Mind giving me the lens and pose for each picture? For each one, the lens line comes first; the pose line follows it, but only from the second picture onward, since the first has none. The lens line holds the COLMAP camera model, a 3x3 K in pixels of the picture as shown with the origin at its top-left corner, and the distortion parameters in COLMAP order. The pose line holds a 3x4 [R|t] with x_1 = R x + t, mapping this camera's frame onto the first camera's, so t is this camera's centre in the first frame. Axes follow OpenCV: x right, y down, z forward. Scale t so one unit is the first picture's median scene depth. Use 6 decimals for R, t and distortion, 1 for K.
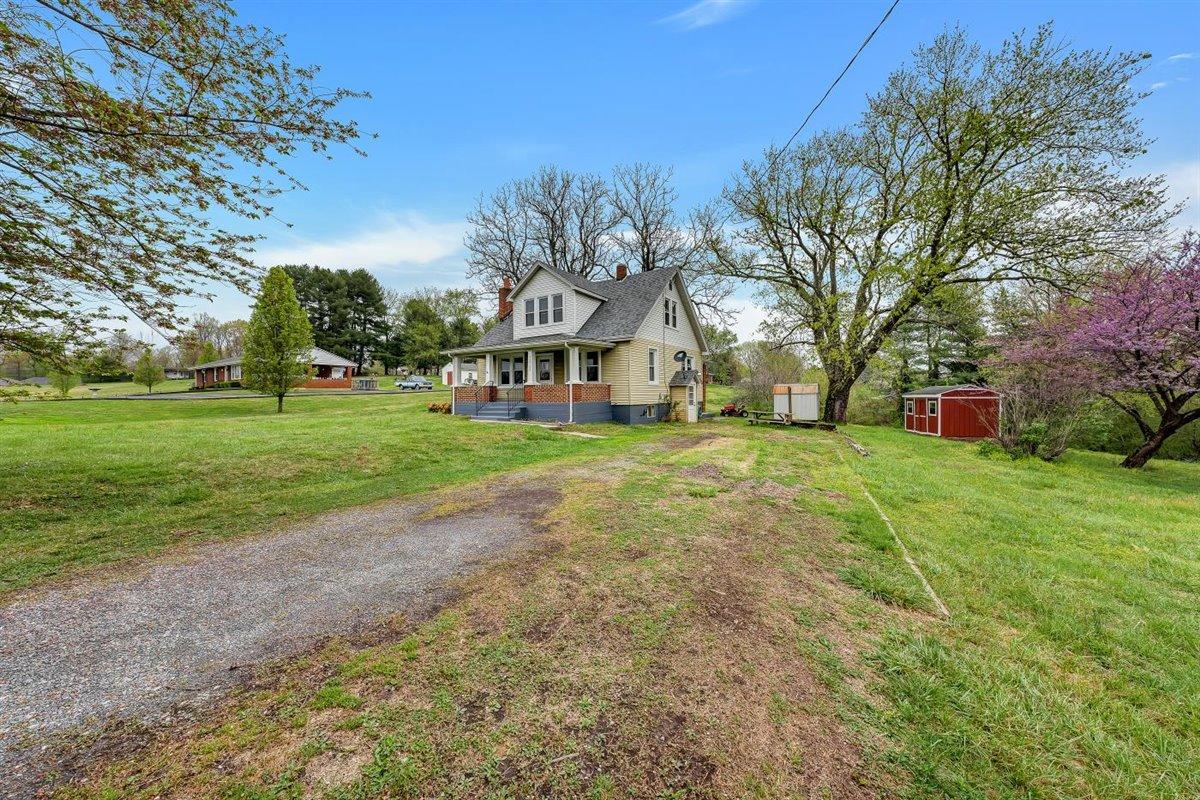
lens RADIAL K [[415.6, 0, 601.7], [0, 415.6, 395.5], [0, 0, 1]] dist [-0.000598, -0.000410]
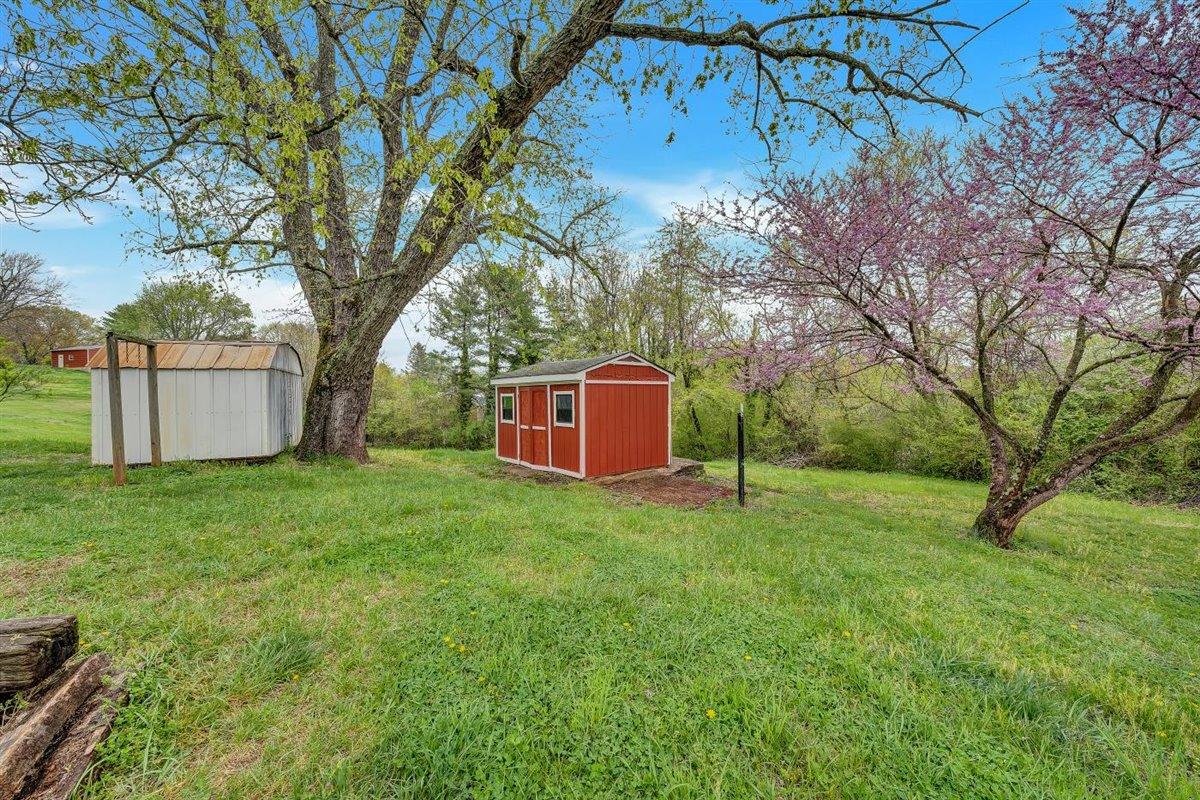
lens RADIAL K [[415.6, 0, 601.7], [0, 415.6, 395.5], [0, 0, 1]] dist [-0.000598, -0.000410]
pose [[0.566015, -0.005564, 0.824376, 0.451852], [0.005787, 0.999979, 0.002776, 0.016543], [-0.824375, 0.003199, 0.566035, 0.698850]]
